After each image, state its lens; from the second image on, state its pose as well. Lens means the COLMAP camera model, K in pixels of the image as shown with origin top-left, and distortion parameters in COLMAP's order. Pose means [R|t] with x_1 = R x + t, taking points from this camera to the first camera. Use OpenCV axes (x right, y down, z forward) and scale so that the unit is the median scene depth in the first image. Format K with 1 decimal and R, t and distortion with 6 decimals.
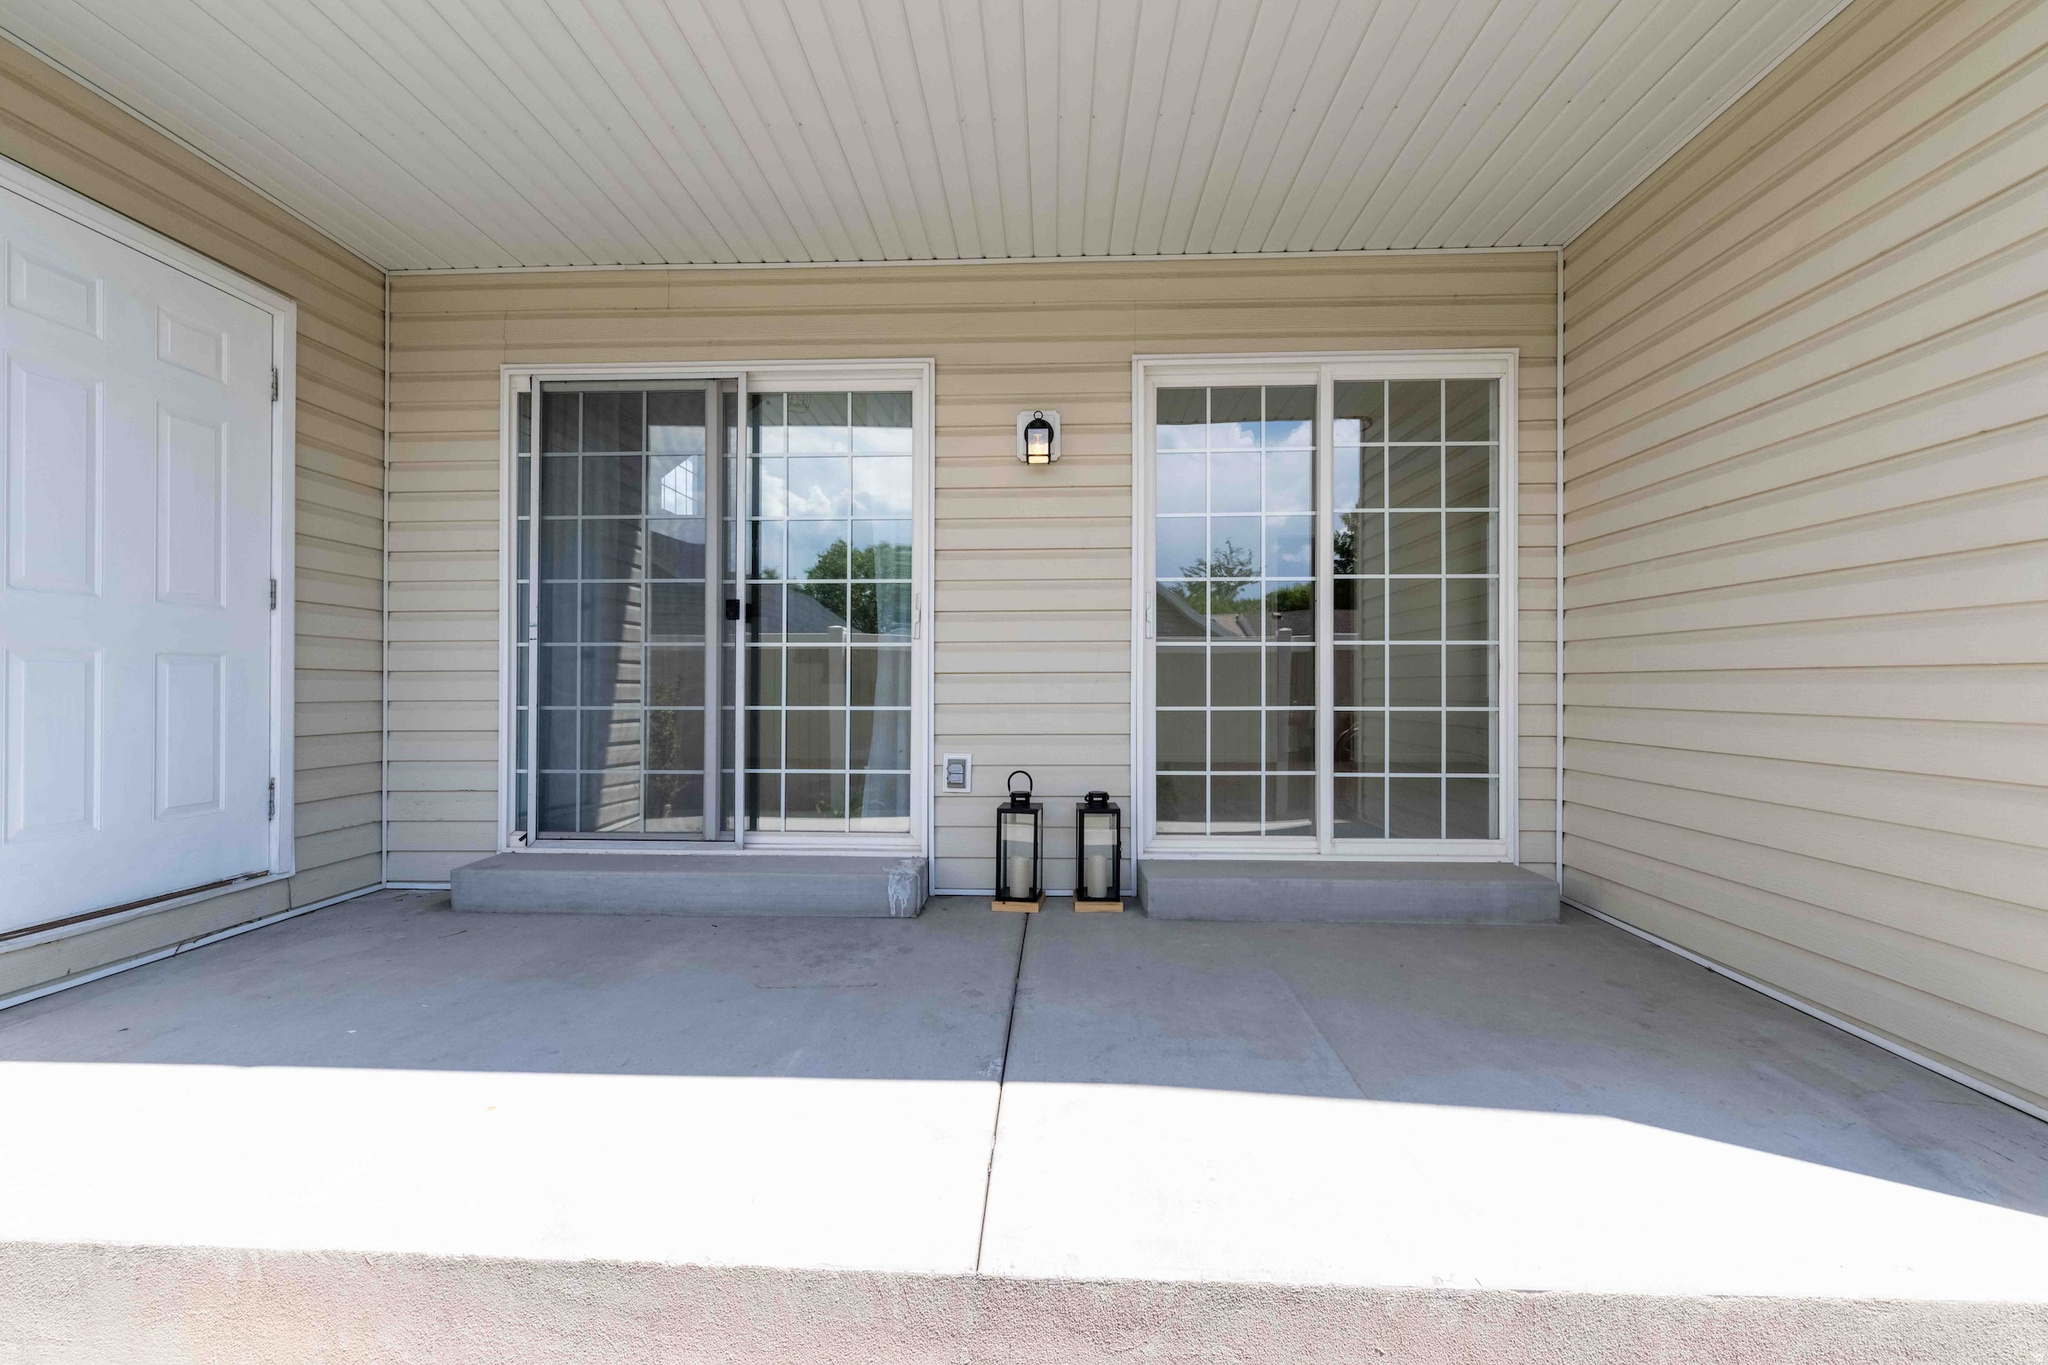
lens RADIAL K [[802.0, 0, 1023.7], [0, 802.0, 683.7], [0, 0, 1]] dist [-0.002883, -0.000207]
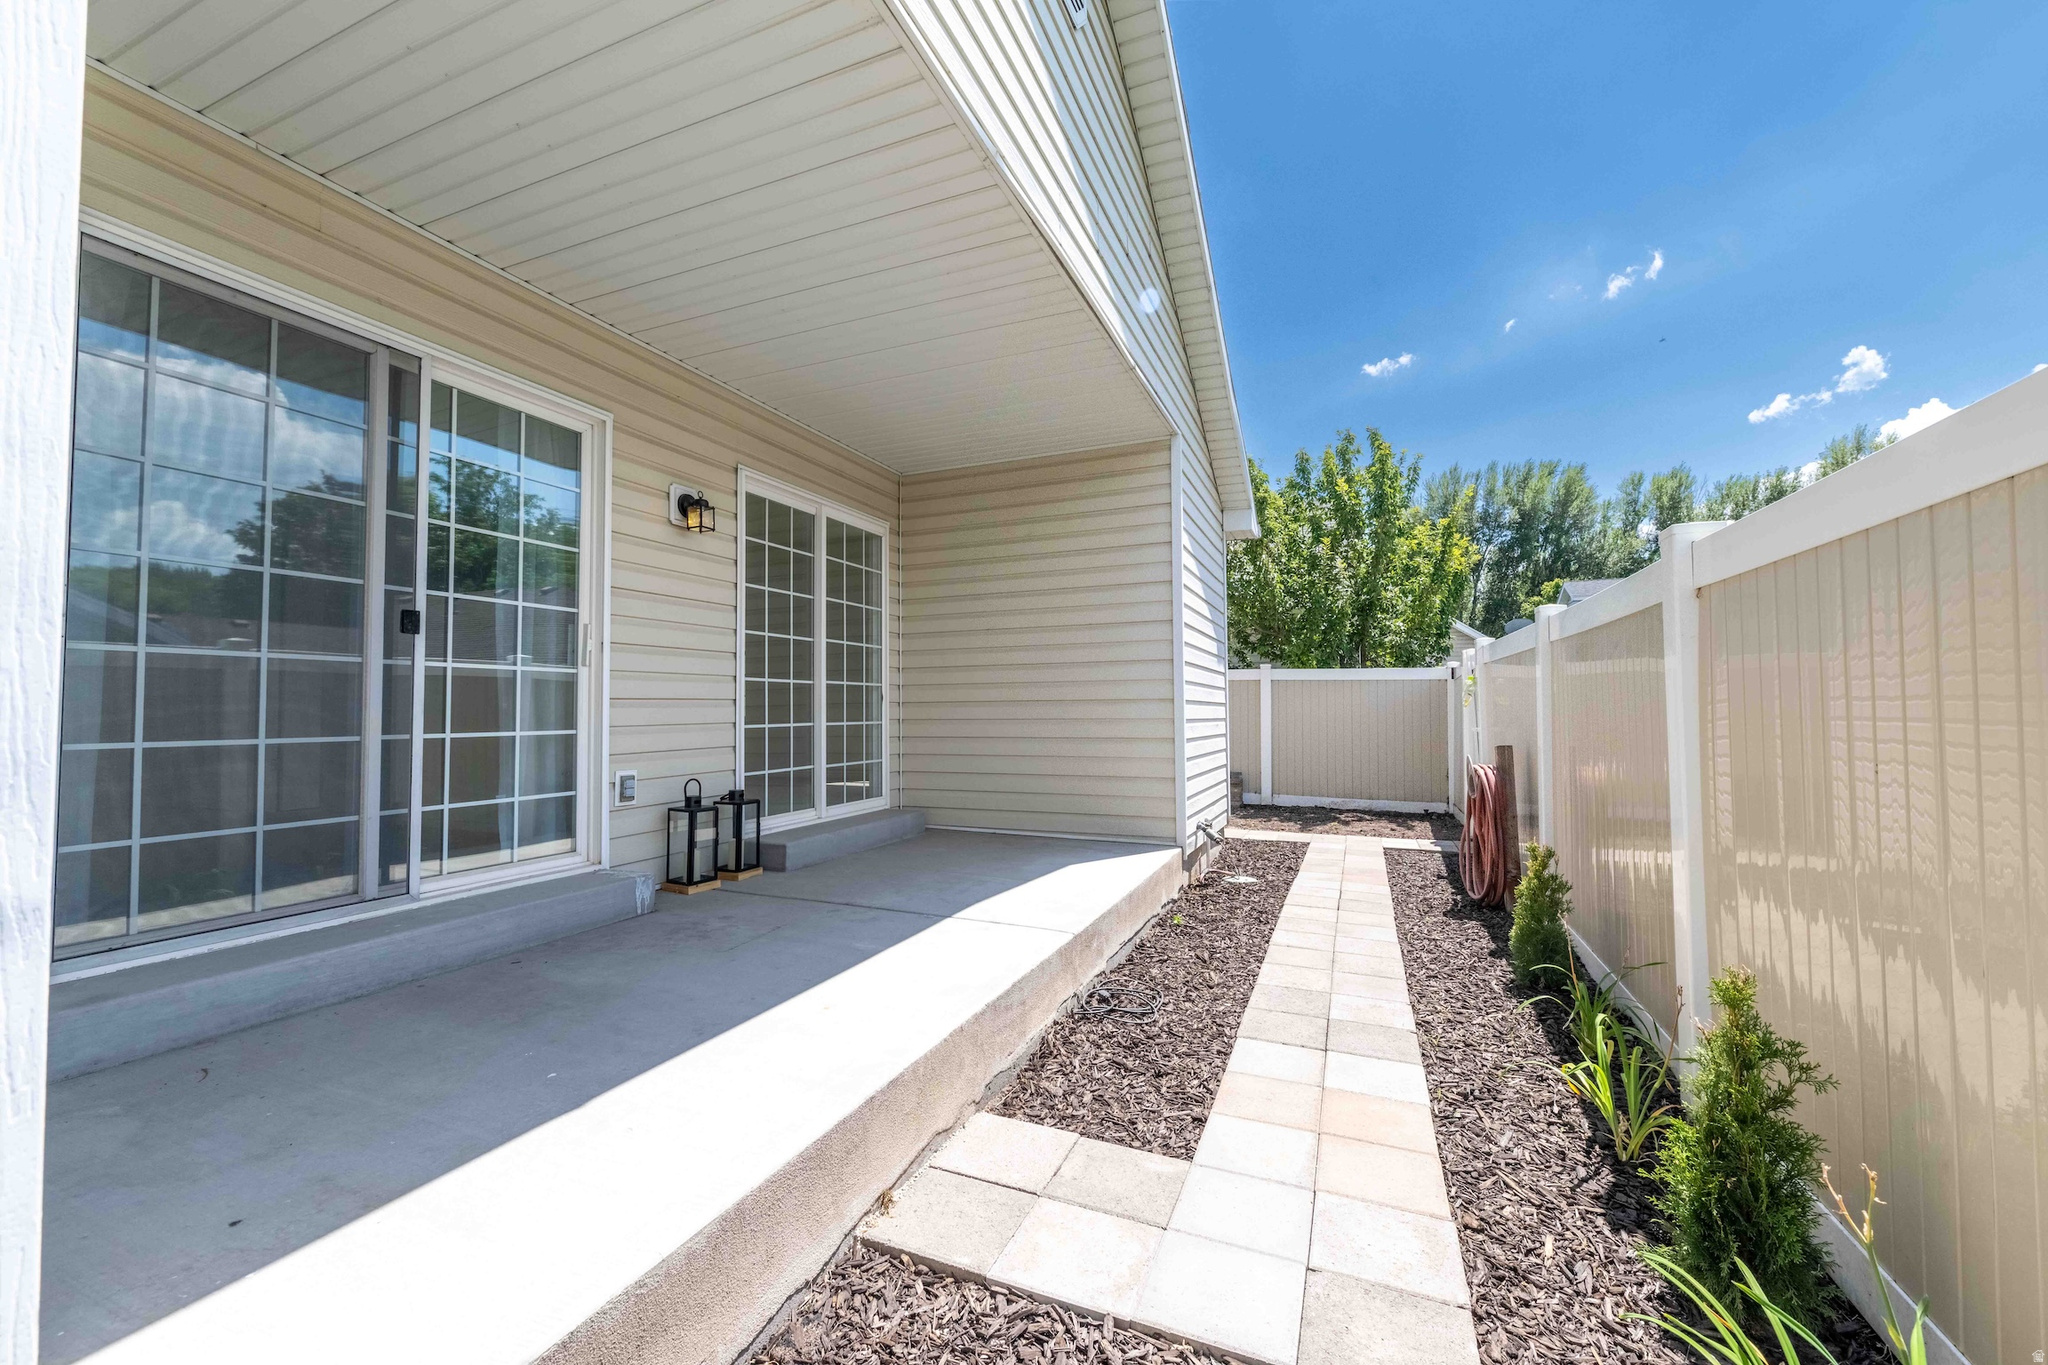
lens RADIAL K [[802.0, 0, 1016.7], [0, 802.0, 681.9], [0, 0, 1]] dist [-0.002883, -0.000207]
pose [[0.355436, 0.030543, 0.934201, -0.950161], [0.004131, 0.999405, -0.034247, 0.003873], [-0.934691, 0.016032, 0.355098, 0.090840]]
